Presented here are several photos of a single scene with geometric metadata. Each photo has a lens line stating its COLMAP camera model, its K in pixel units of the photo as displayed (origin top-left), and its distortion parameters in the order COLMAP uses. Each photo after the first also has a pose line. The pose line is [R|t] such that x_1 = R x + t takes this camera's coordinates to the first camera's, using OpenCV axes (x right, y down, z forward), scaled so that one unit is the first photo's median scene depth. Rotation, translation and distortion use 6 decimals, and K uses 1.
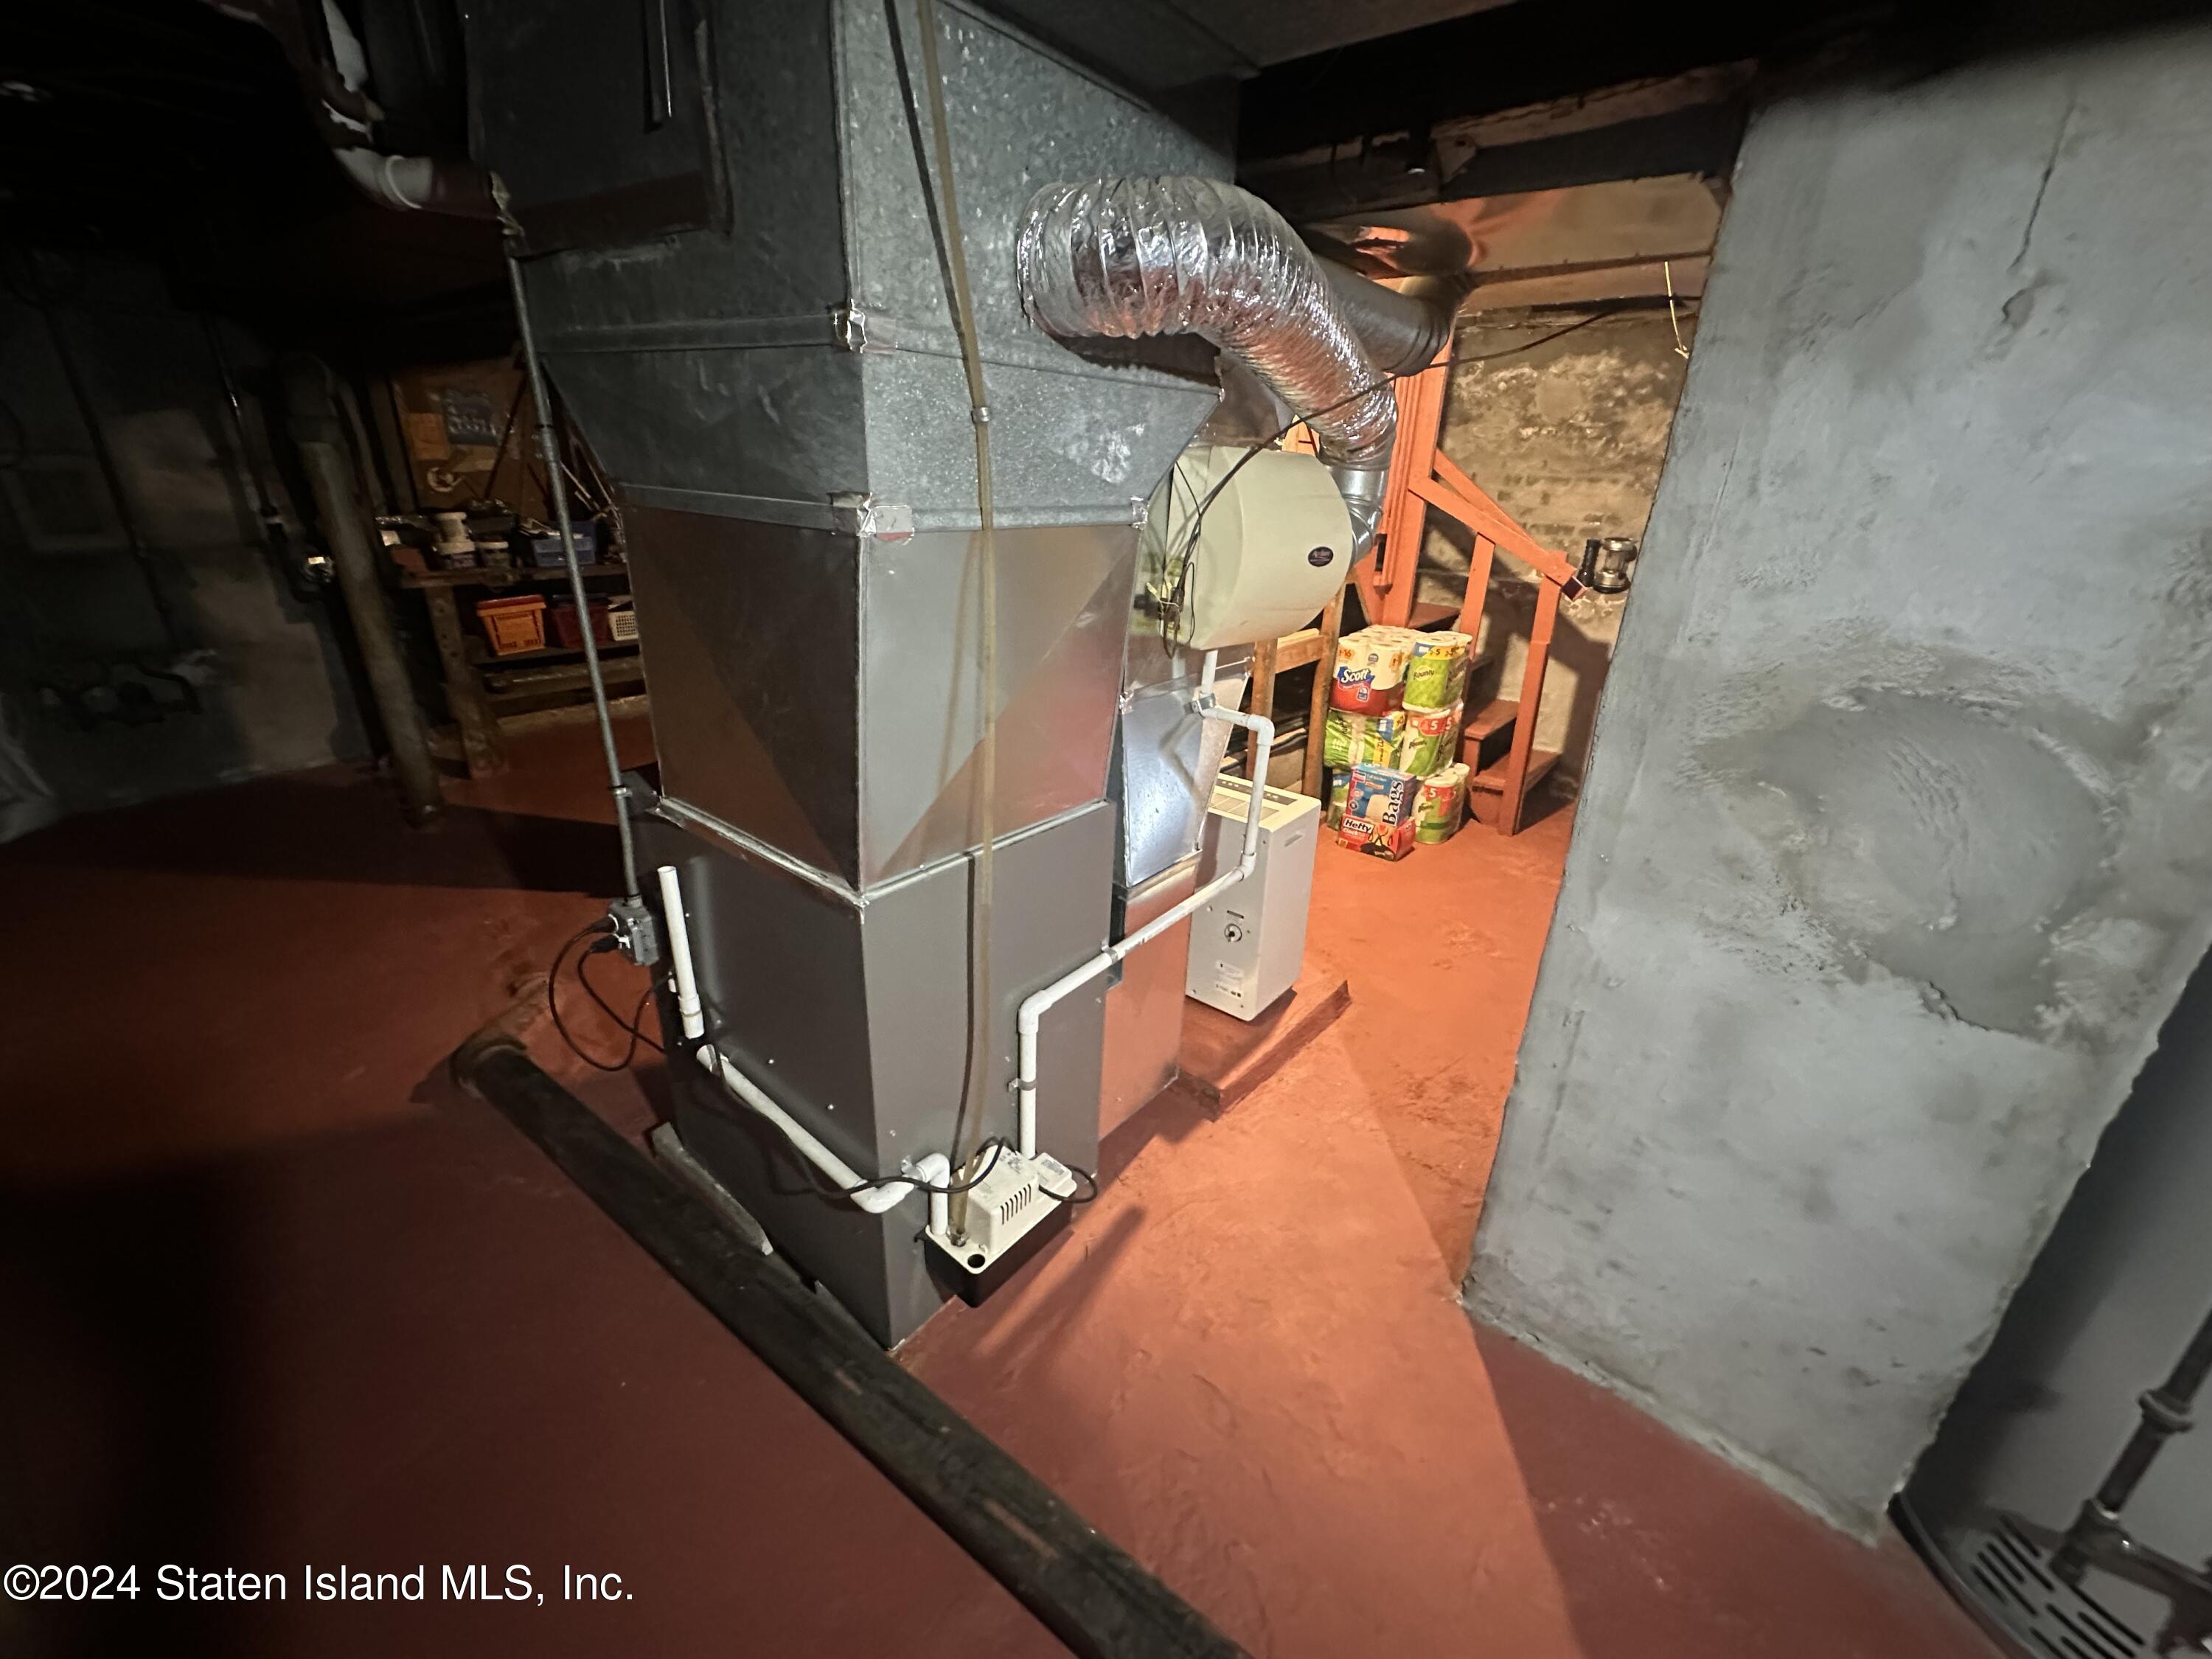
lens RADIAL K [[884.4, 0, 1101.3], [0, 884.4, 831.8], [0, 0, 1]] dist [-0.002462, -0.000134]
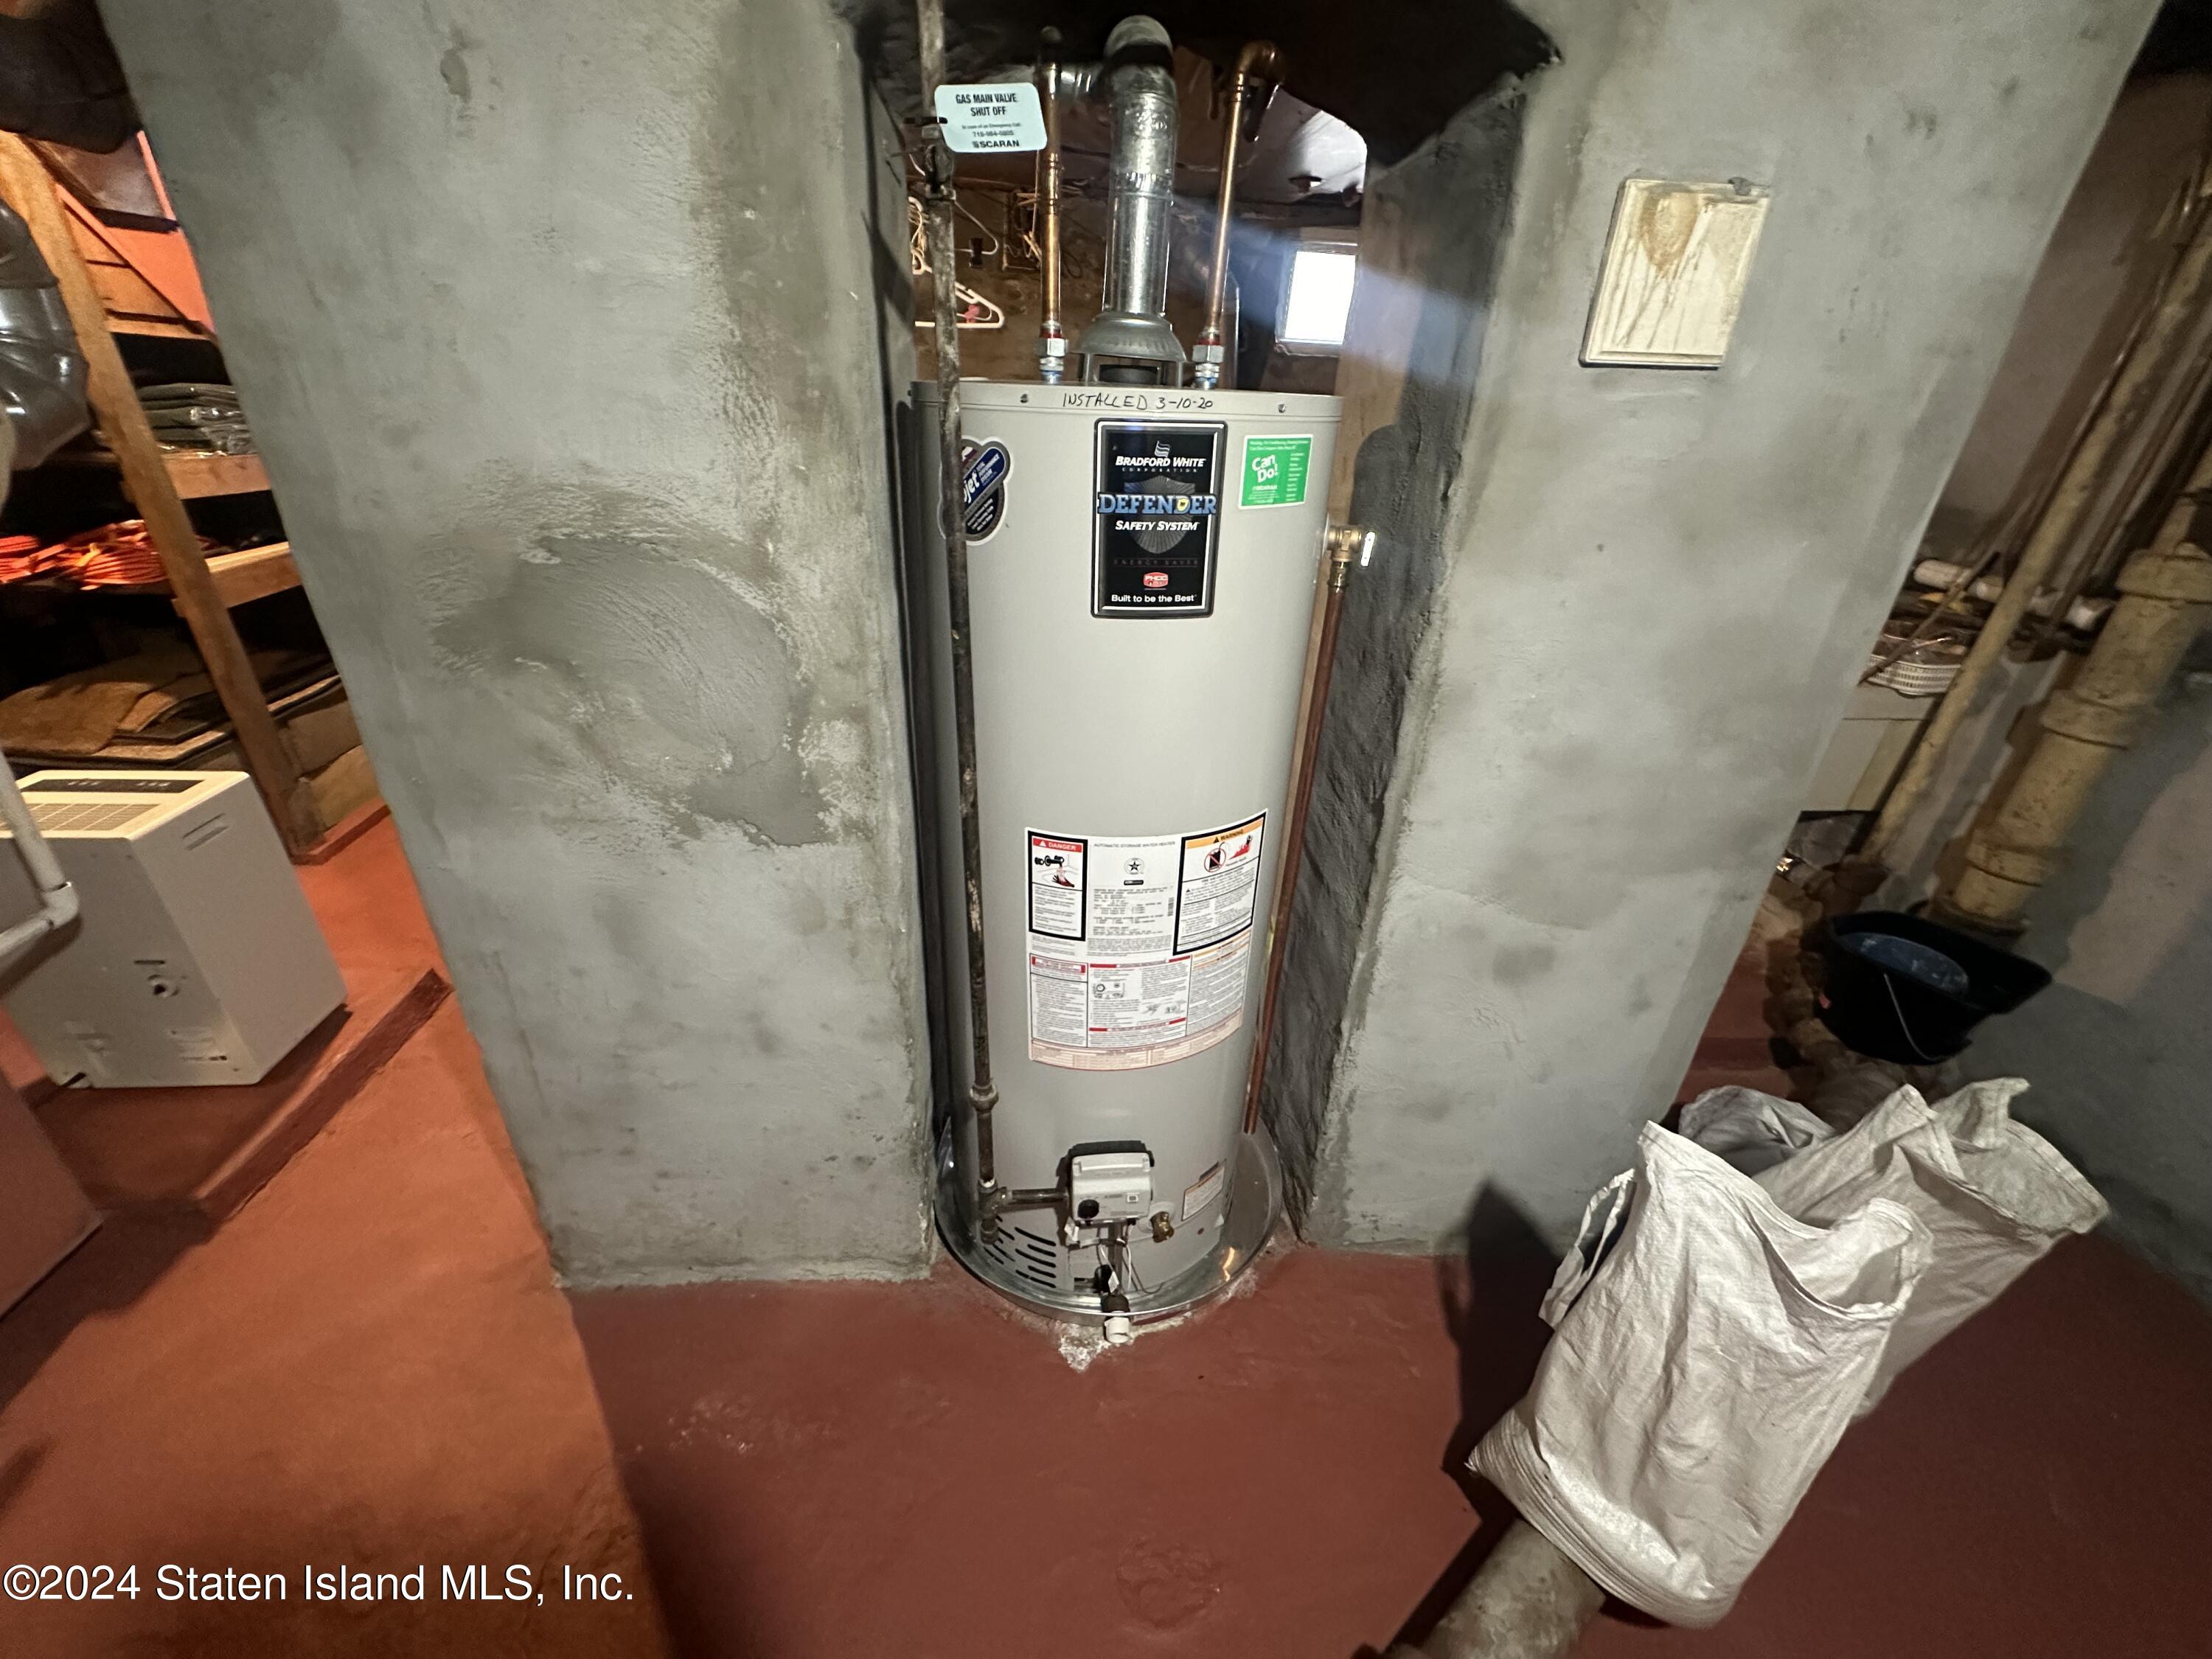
lens RADIAL K [[884.4, 0, 1109.1], [0, 884.4, 830.3], [0, 0, 1]] dist [-0.002462, -0.000134]
pose [[0.713258, -0.320029, 0.623574, 0.570639], [0.245407, 0.947386, 0.205512, 0.072487], [-0.656535, 0.006446, 0.754268, -0.058947]]
